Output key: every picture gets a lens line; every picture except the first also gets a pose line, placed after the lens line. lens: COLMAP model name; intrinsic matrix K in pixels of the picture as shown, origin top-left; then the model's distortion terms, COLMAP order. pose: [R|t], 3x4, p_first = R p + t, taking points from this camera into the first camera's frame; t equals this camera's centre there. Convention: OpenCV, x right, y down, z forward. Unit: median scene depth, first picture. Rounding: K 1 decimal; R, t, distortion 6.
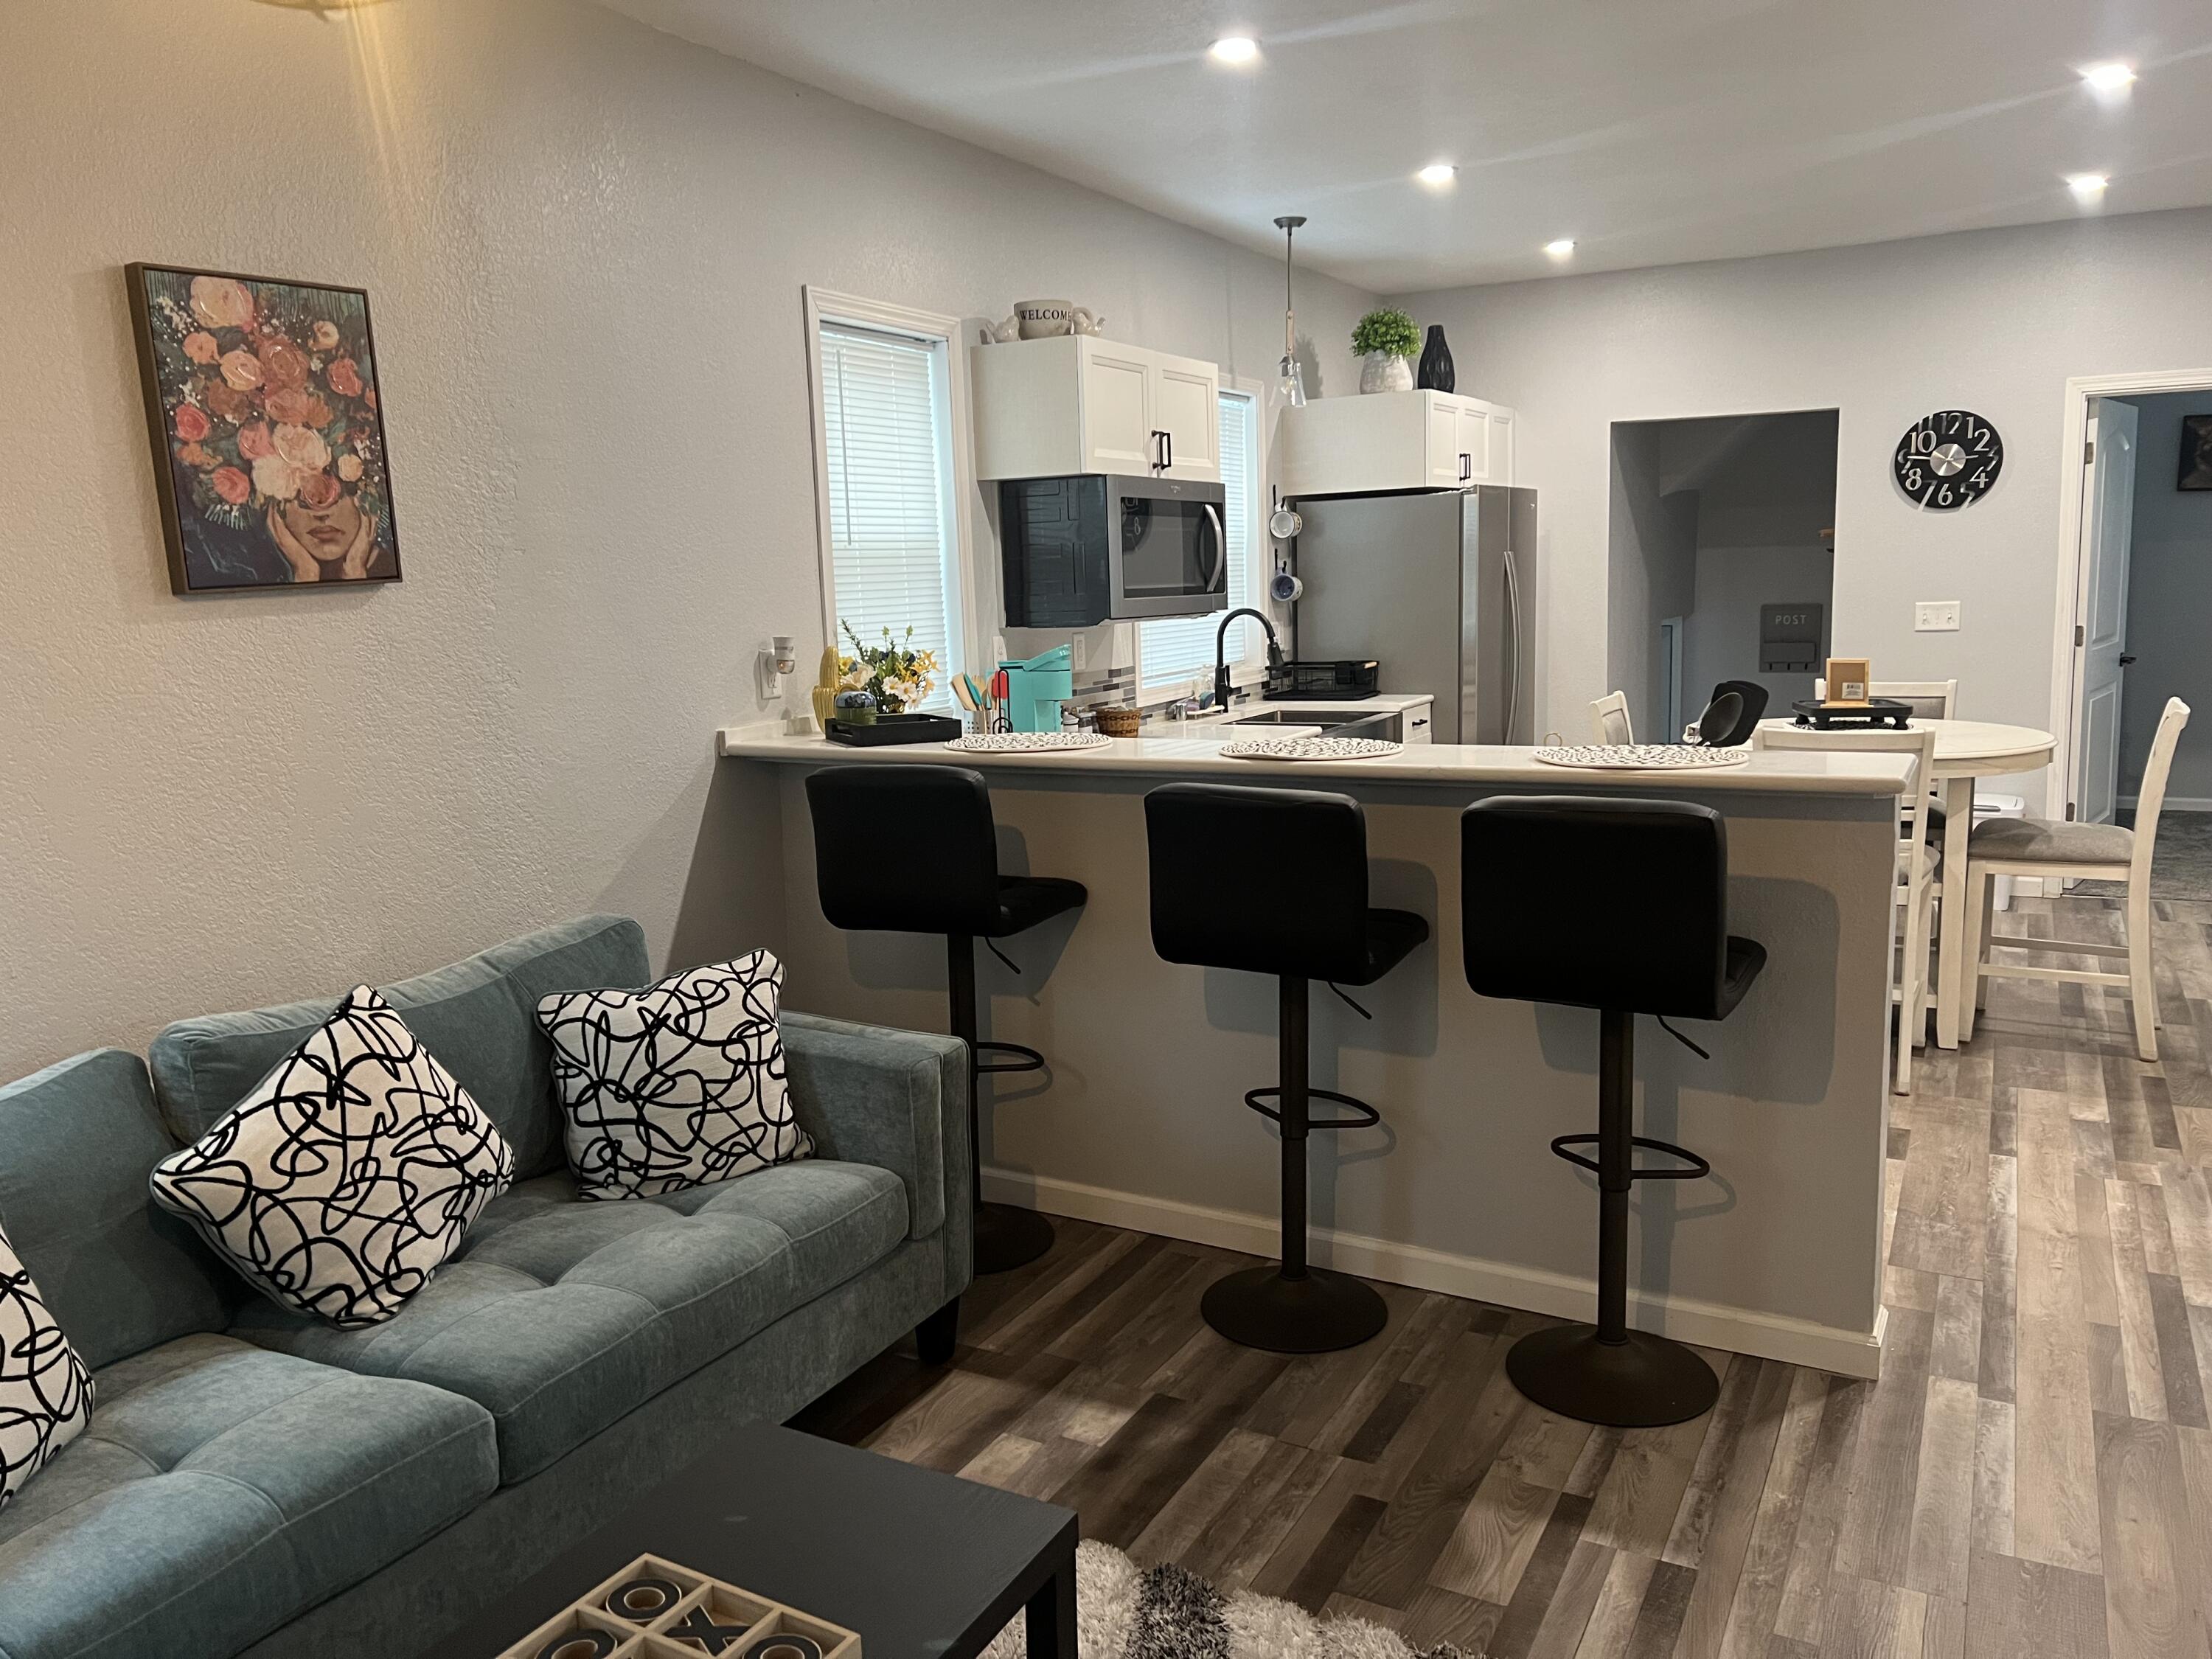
lens RADIAL K [[1658.0, 0, 1052.5], [0, 1658.0, 855.2], [0, 0, 1]] dist [0.071988, -0.089119]
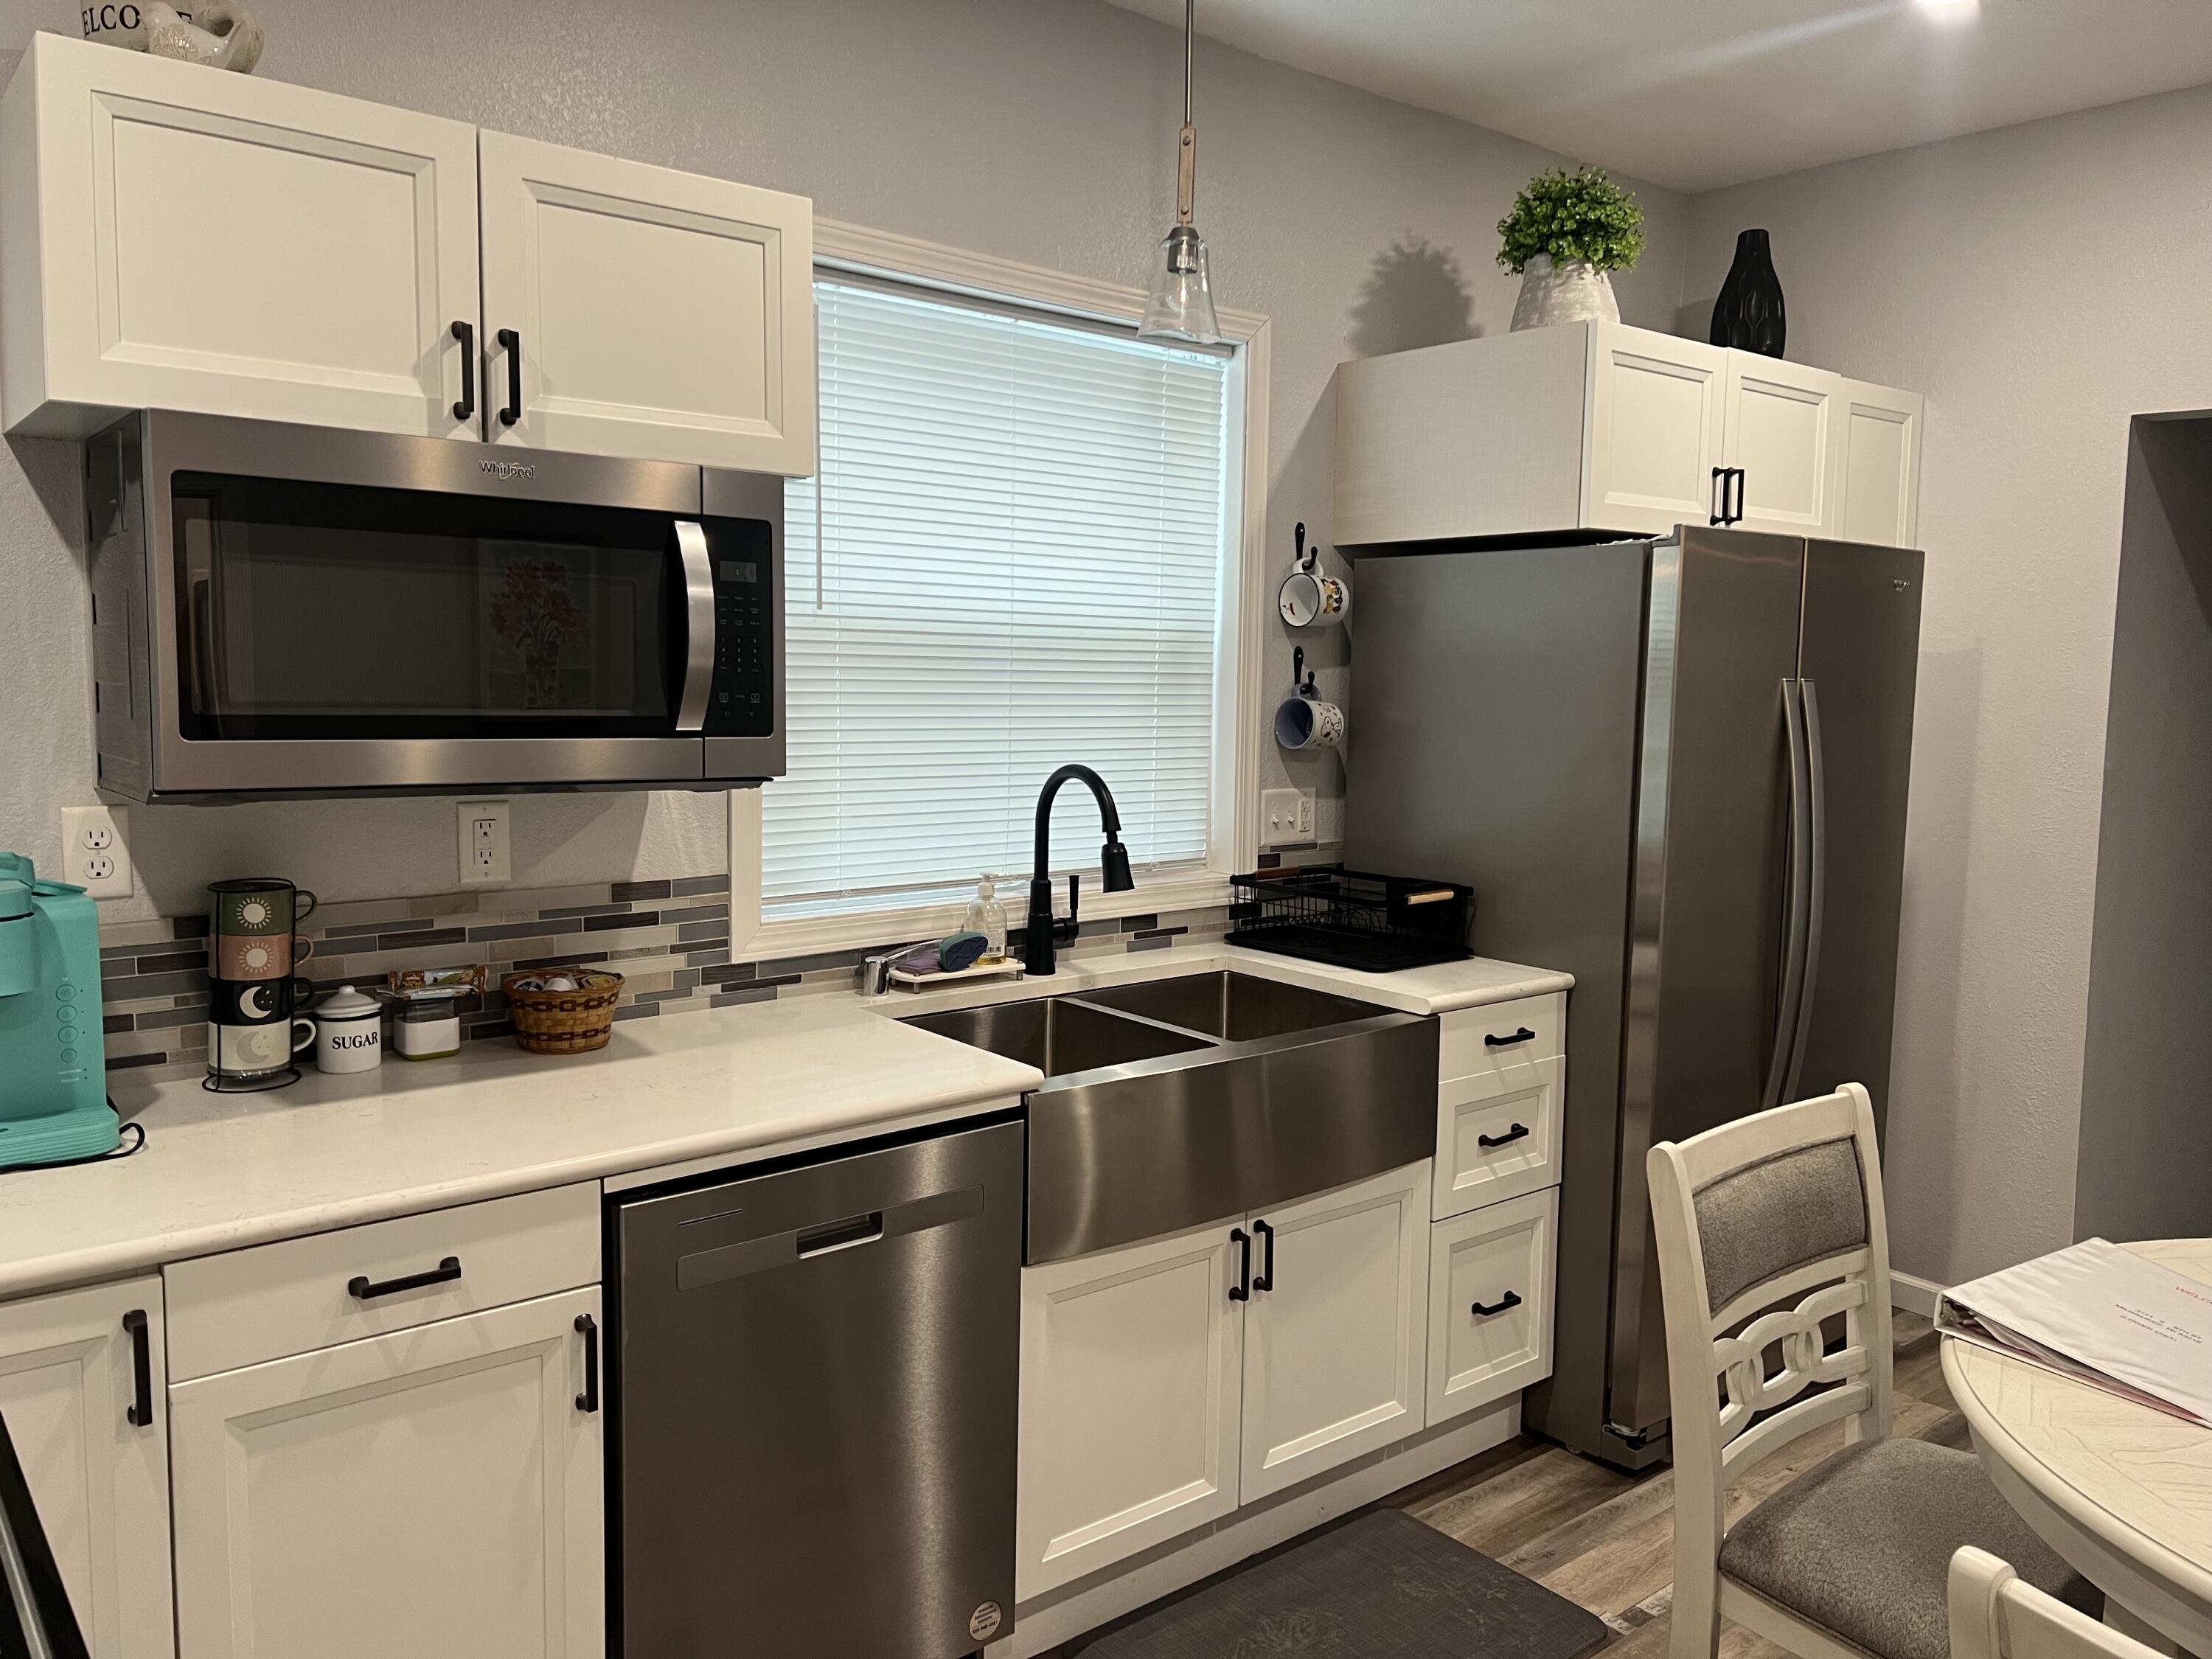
lens RADIAL K [[1658.0, 0, 1104.5], [0, 1658.0, 829.0], [0, 0, 1]] dist [0.071988, -0.089119]
pose [[0.932346, 0.089478, -0.350322, 0.582198], [-0.110889, 0.992966, -0.041501, -0.224550], [0.344144, 0.077540, 0.935710, 1.134103]]
